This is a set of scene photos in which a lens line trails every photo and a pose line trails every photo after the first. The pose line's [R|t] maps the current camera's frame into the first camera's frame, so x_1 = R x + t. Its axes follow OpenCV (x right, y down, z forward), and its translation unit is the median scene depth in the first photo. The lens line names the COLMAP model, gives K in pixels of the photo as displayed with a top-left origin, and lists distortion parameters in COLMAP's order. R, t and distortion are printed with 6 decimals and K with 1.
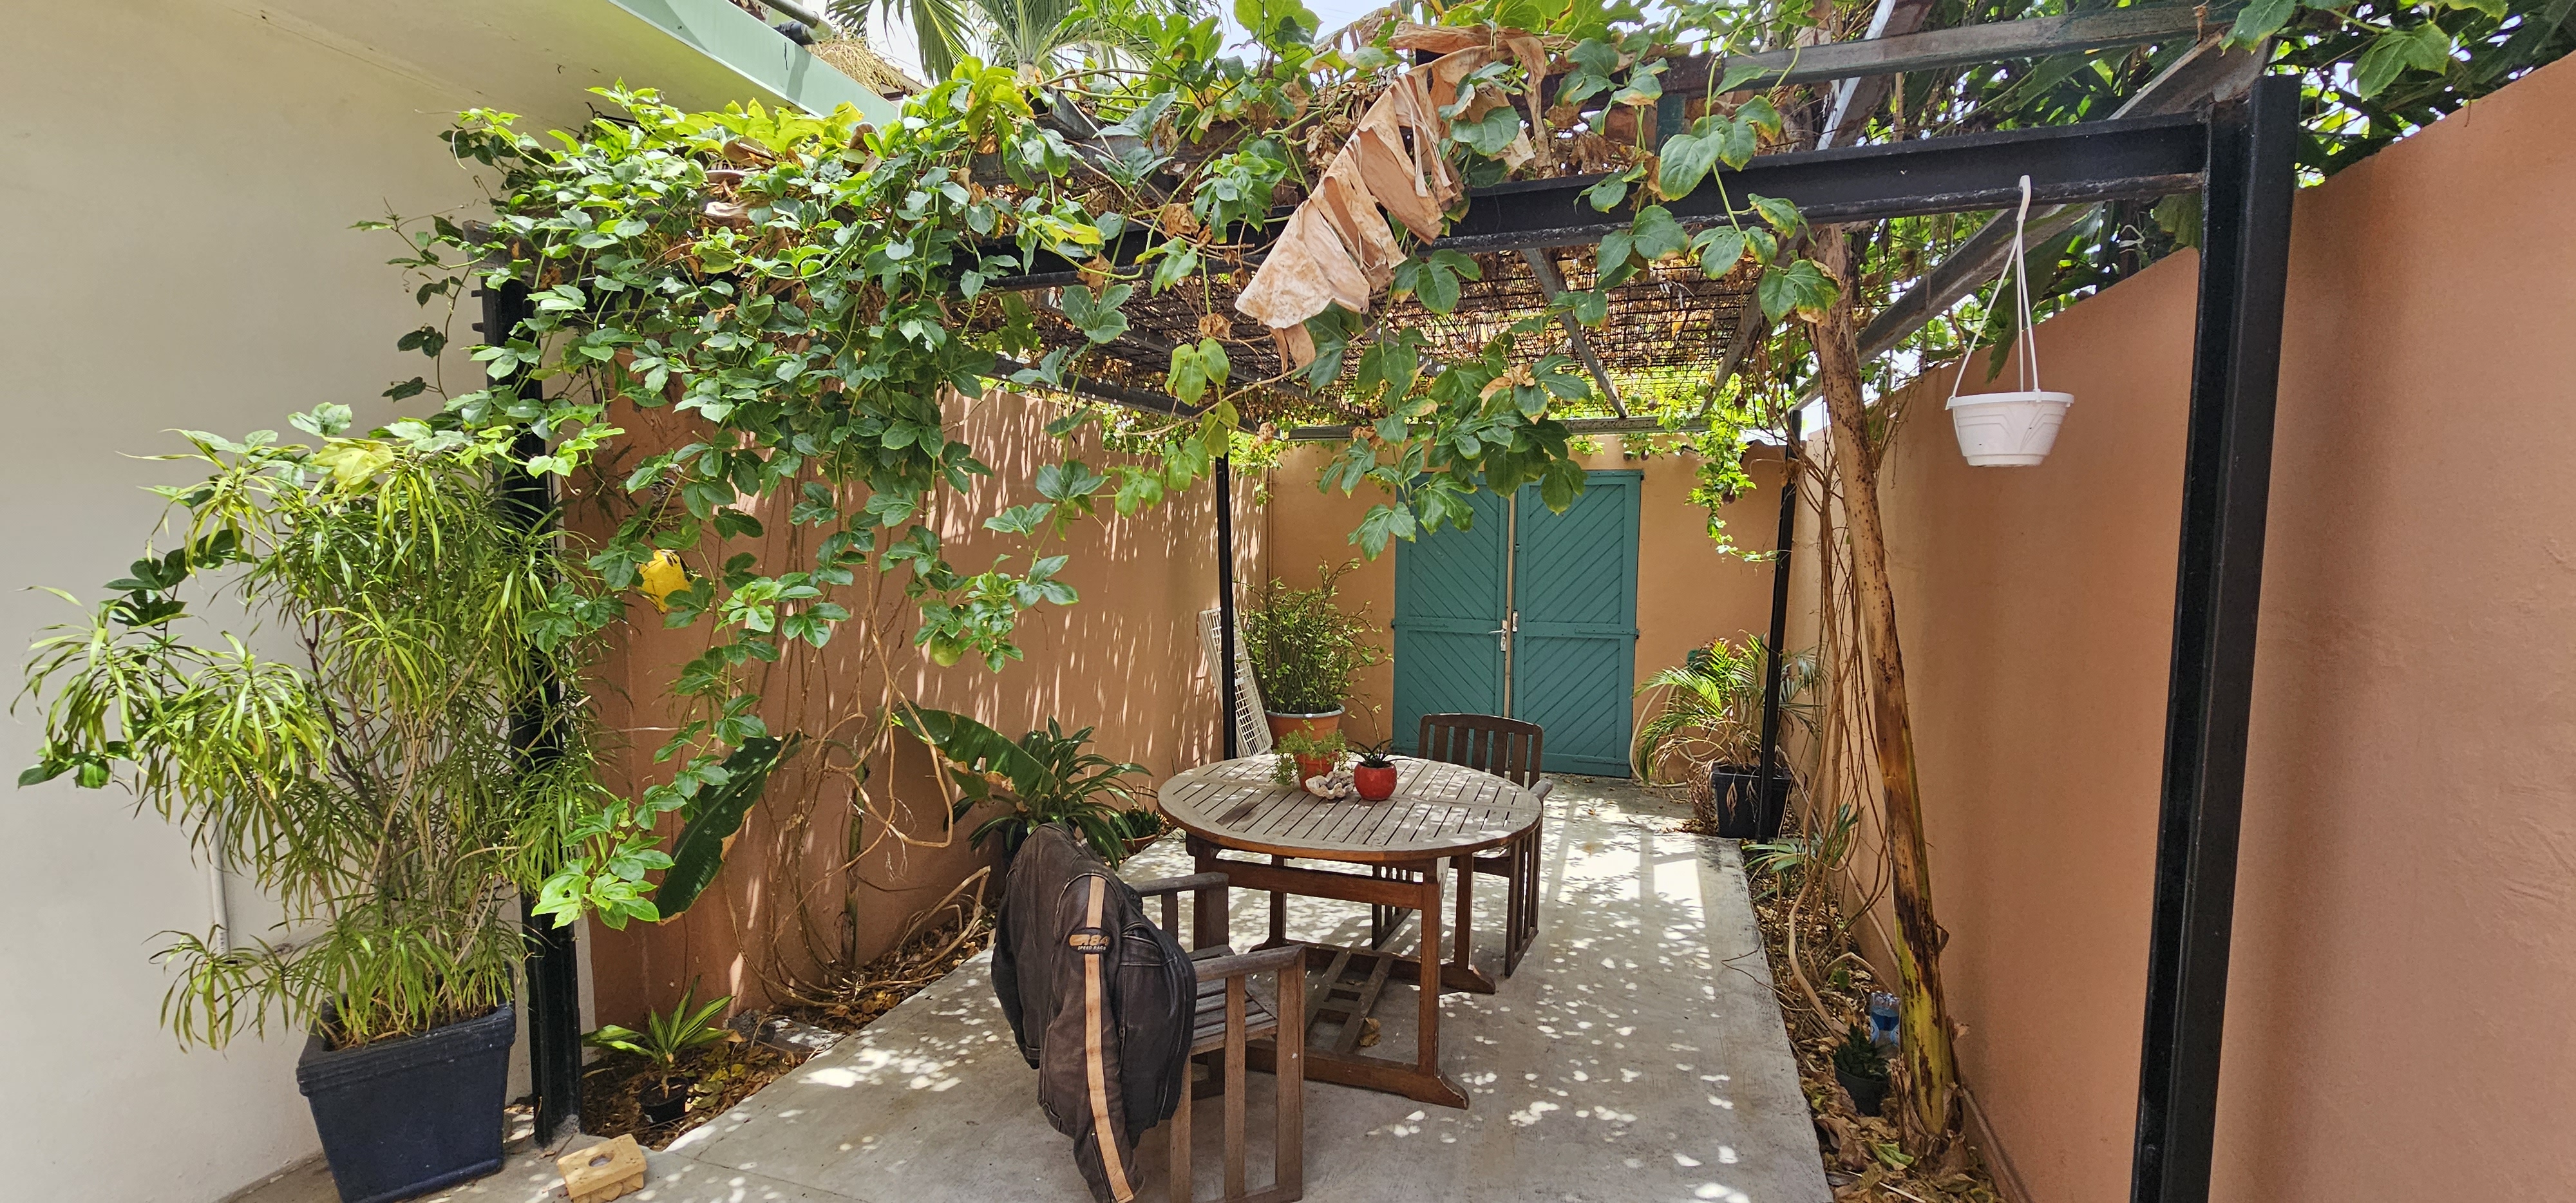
lens RADIAL K [[1039.6, 0, 1283.7], [0, 1039.6, 605.8], [0, 0, 1]] dist [-0.002036, -0.000157]
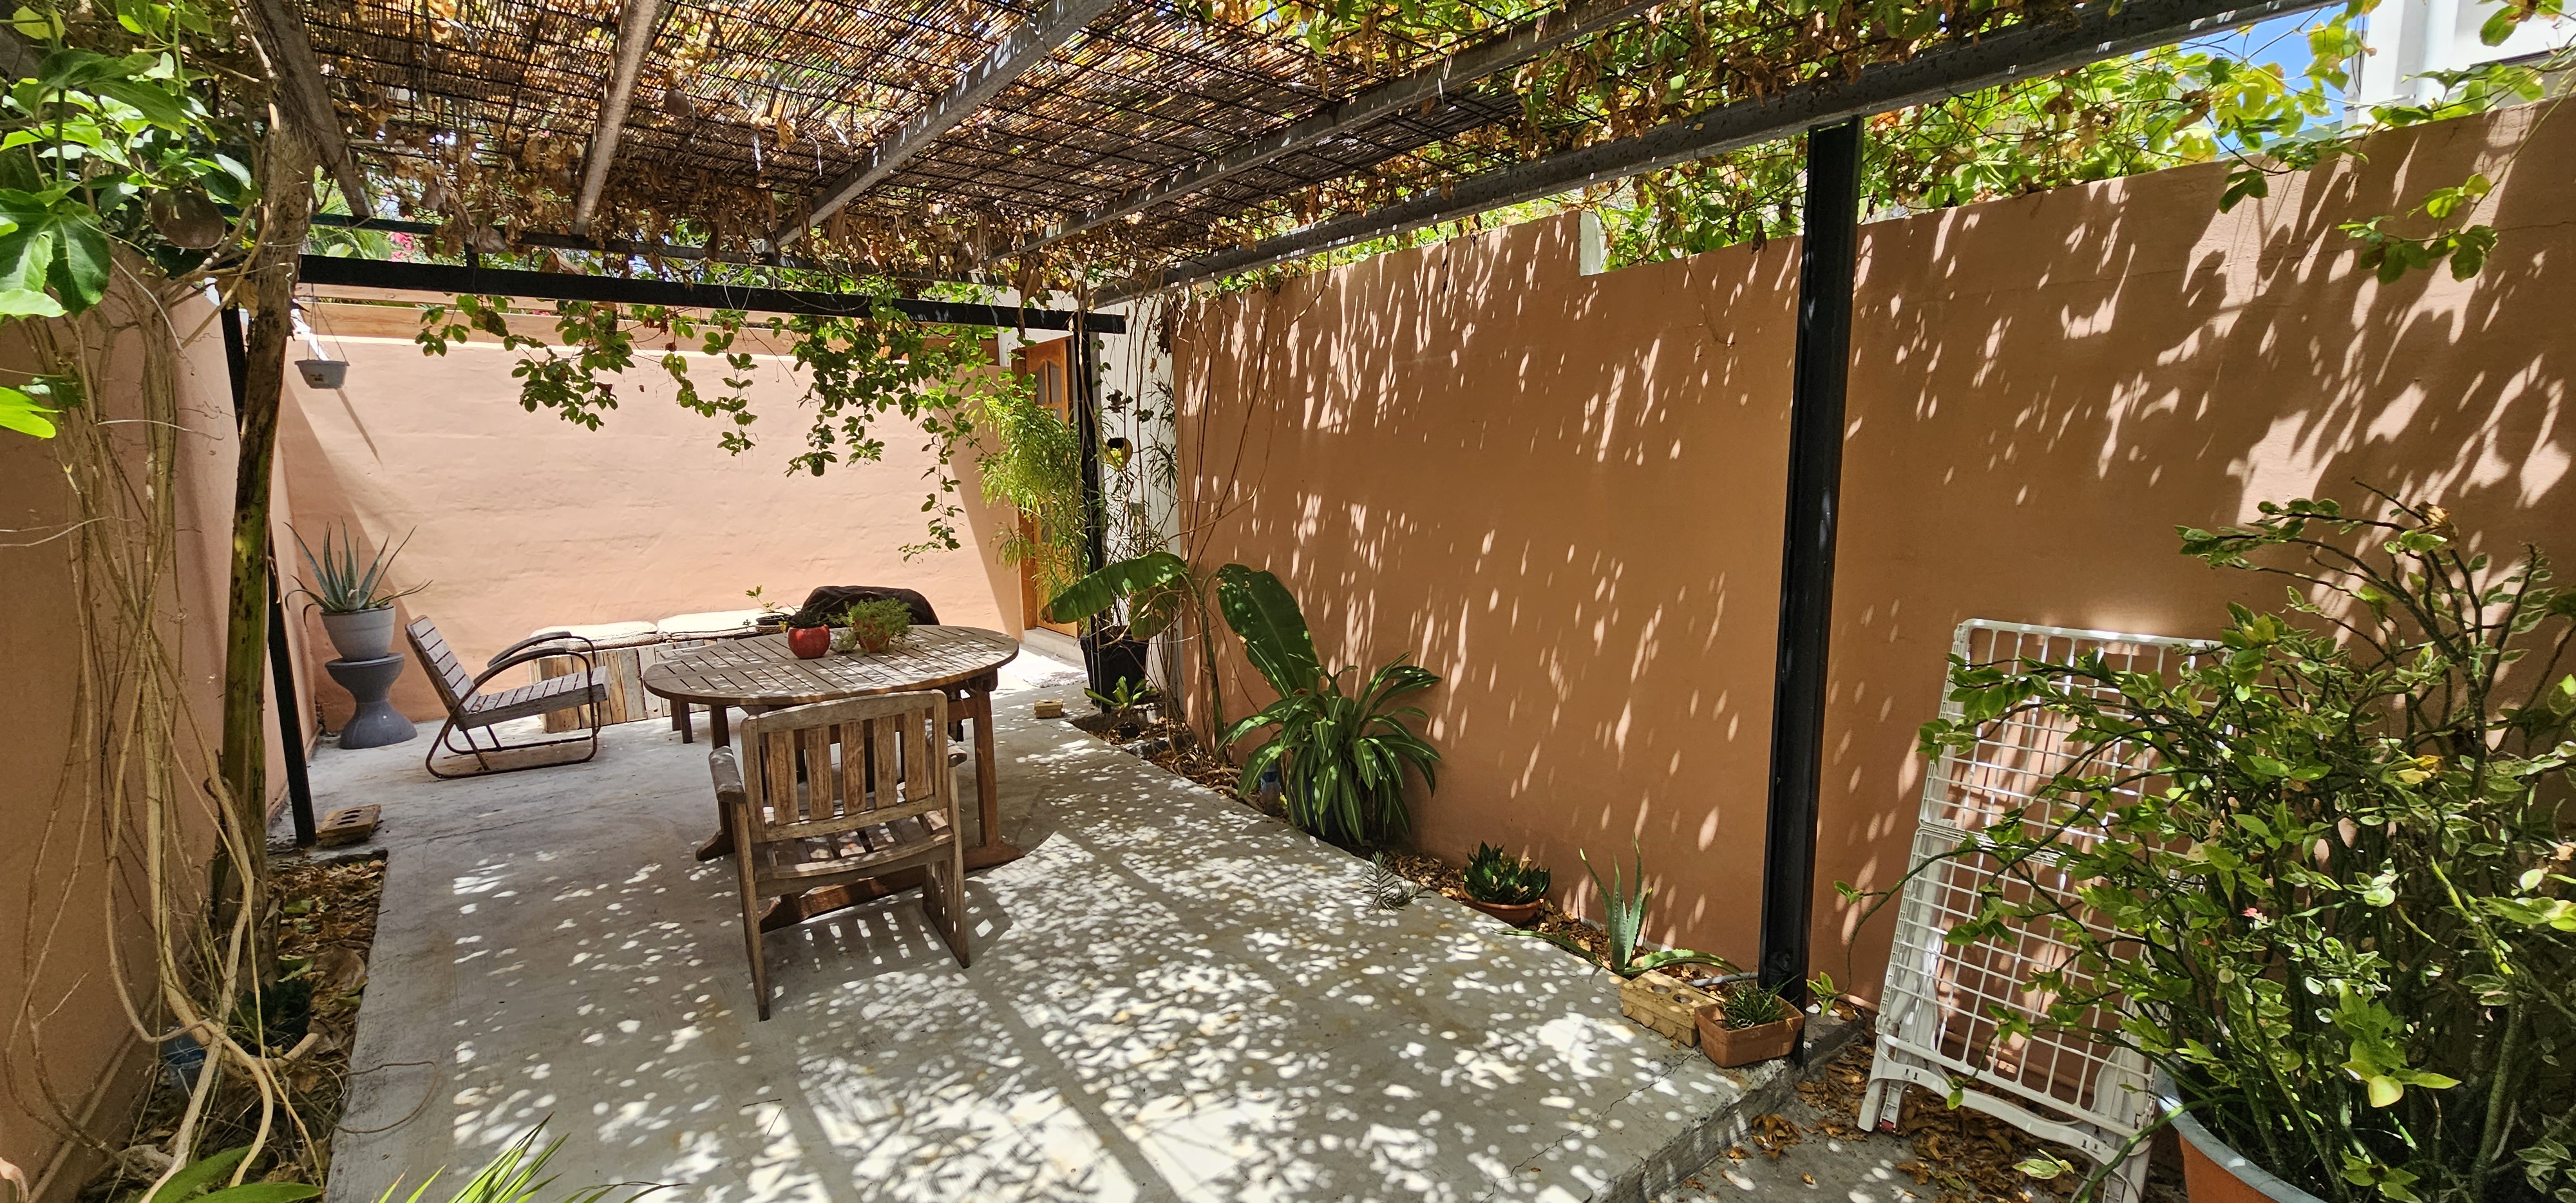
lens RADIAL K [[1039.6, 0, 1281.4], [0, 1039.6, 602.0], [0, 0, 1]] dist [-0.002036, -0.000157]
pose [[-0.543614, 0.121420, -0.830506, 0.654769], [-0.058323, 0.981625, 0.181690, -0.094349], [0.837306, 0.147207, -0.526544, 1.788713]]
